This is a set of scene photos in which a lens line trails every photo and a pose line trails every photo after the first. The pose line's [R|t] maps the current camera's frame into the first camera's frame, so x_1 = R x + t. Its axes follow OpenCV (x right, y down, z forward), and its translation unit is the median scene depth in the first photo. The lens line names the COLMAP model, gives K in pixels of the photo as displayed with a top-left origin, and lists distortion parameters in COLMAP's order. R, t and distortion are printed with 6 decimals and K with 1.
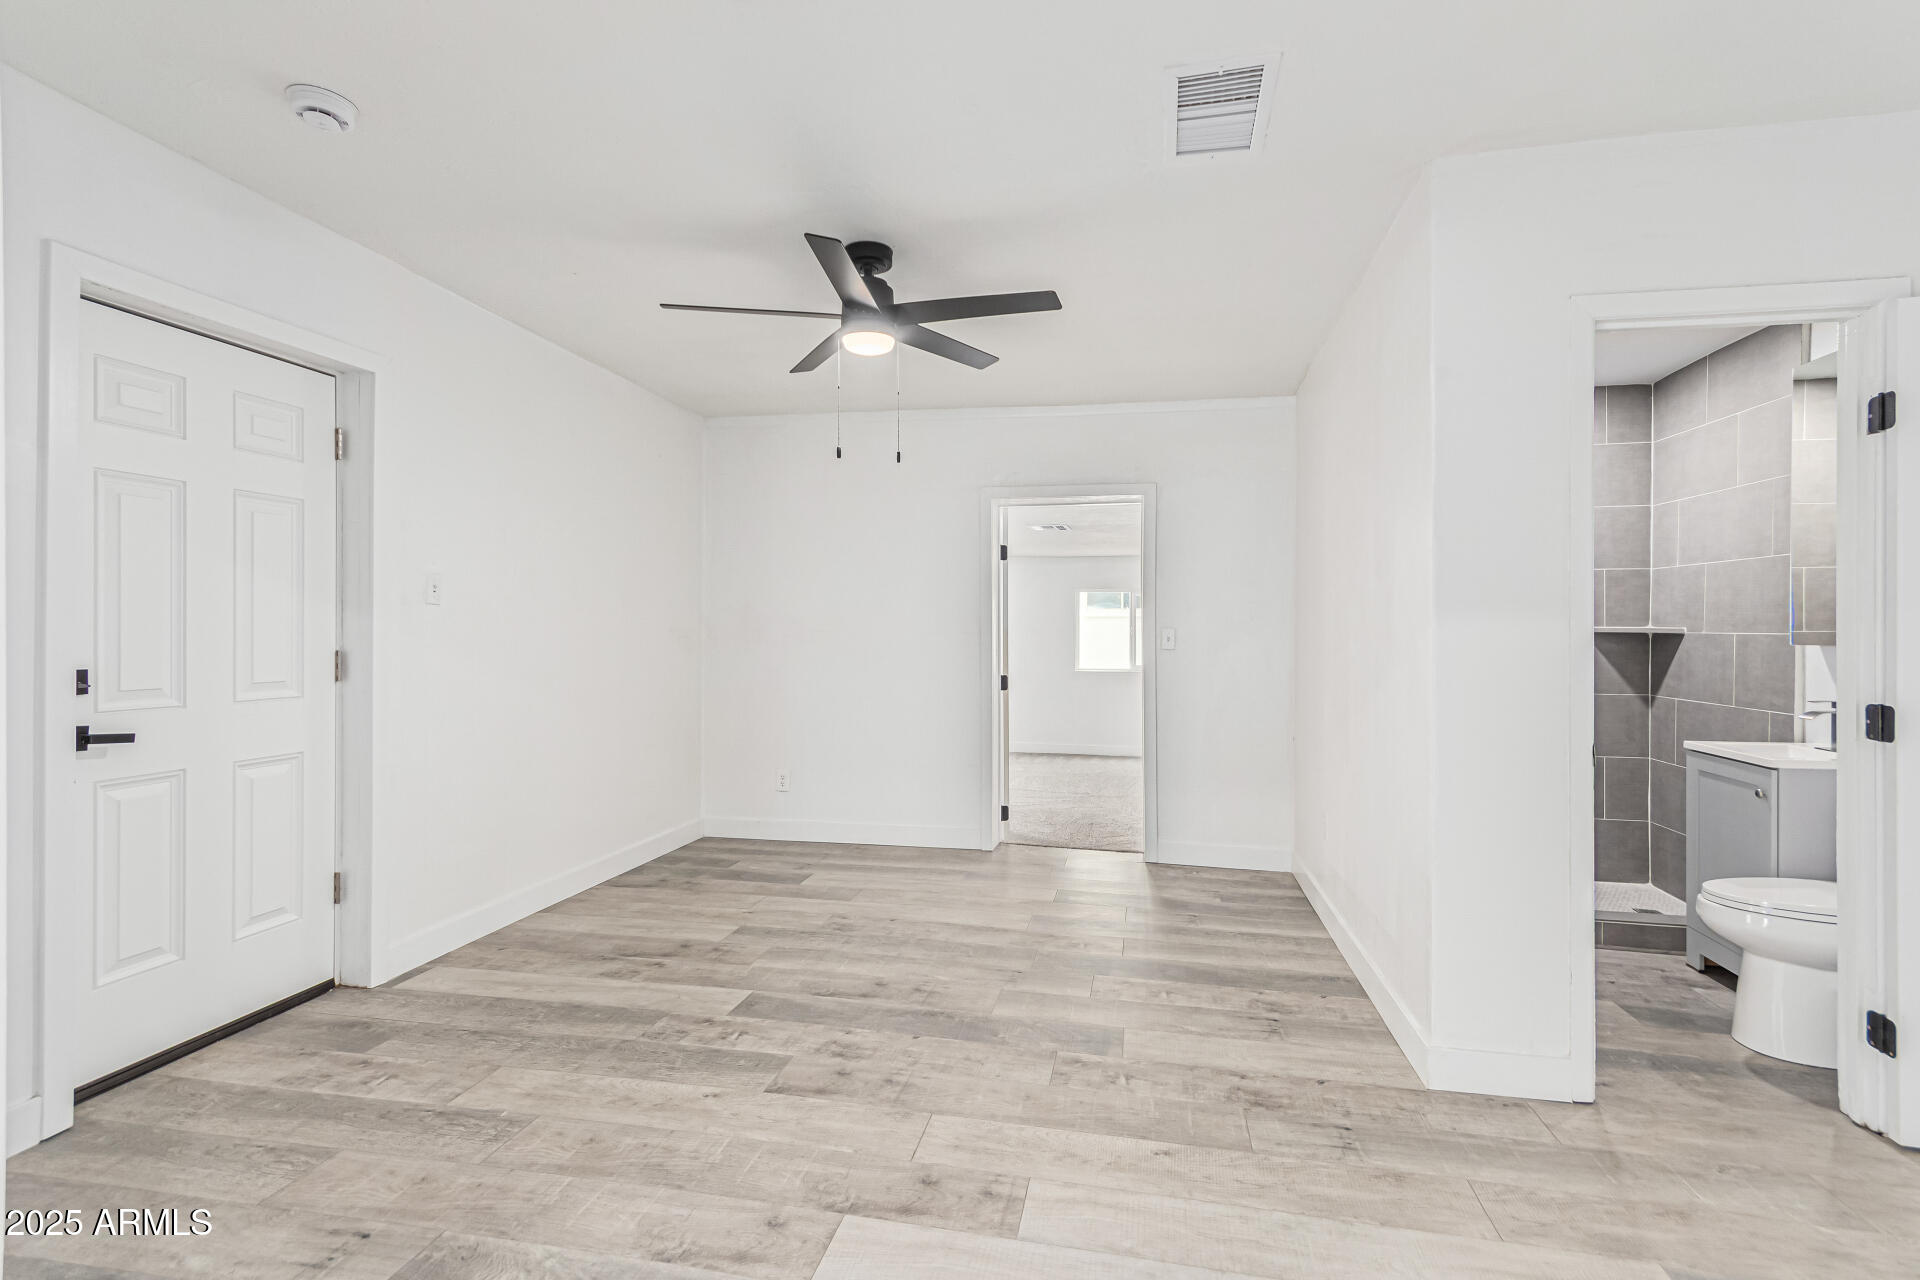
lens RADIAL K [[891.3, 0, 950.3], [0, 891.3, 633.0], [0, 0, 1]] dist [0.009661, -0.001383]
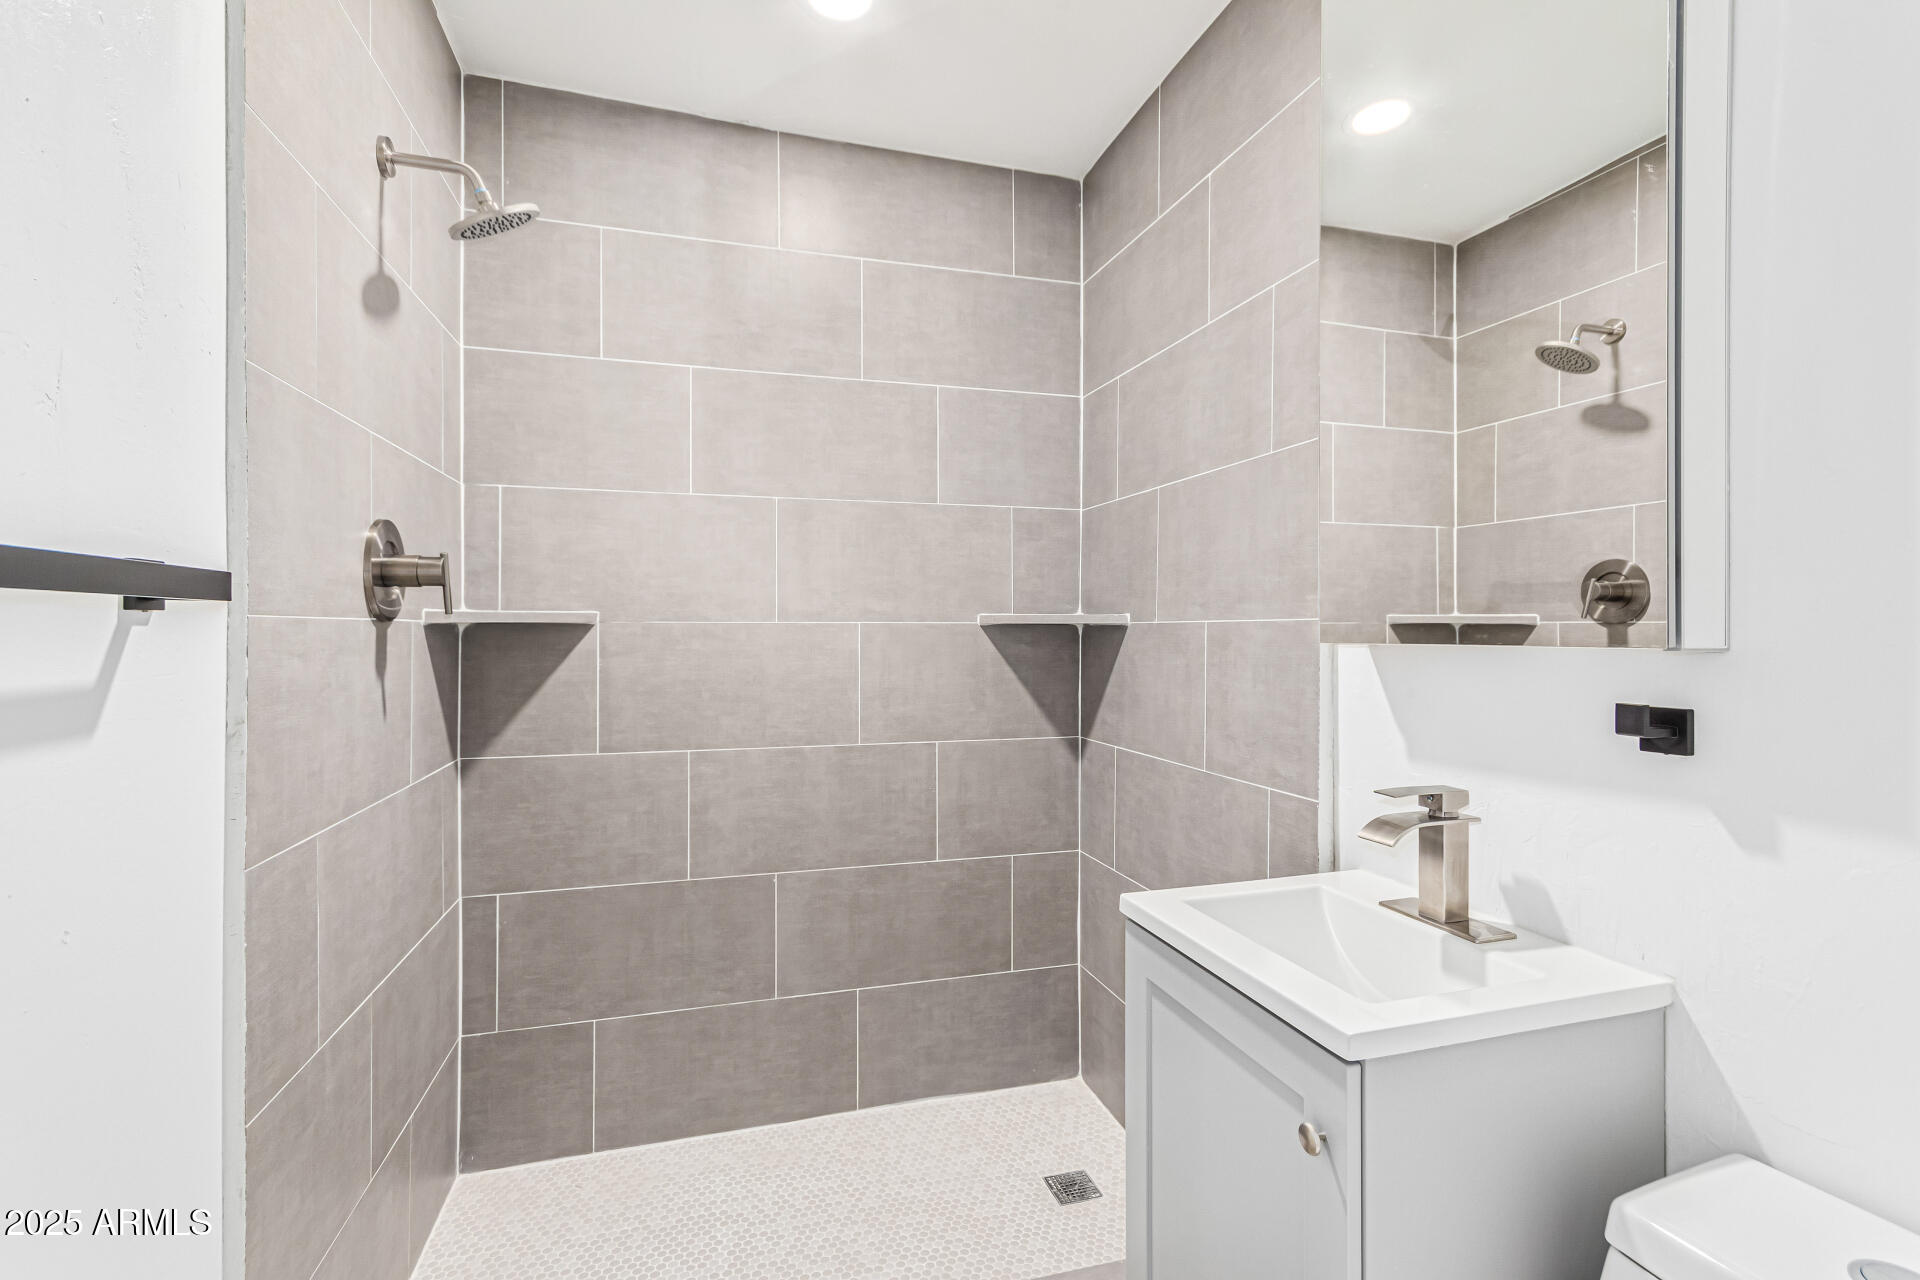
lens RADIAL K [[891.3, 0, 965.5], [0, 891.3, 640.2], [0, 0, 1]] dist [0.009661, -0.001383]
pose [[0.878425, -0.005840, 0.477844, 0.458421], [0.005022, 0.999983, 0.002990, 0.007367], [-0.477853, -0.000227, 0.878440, 0.552596]]
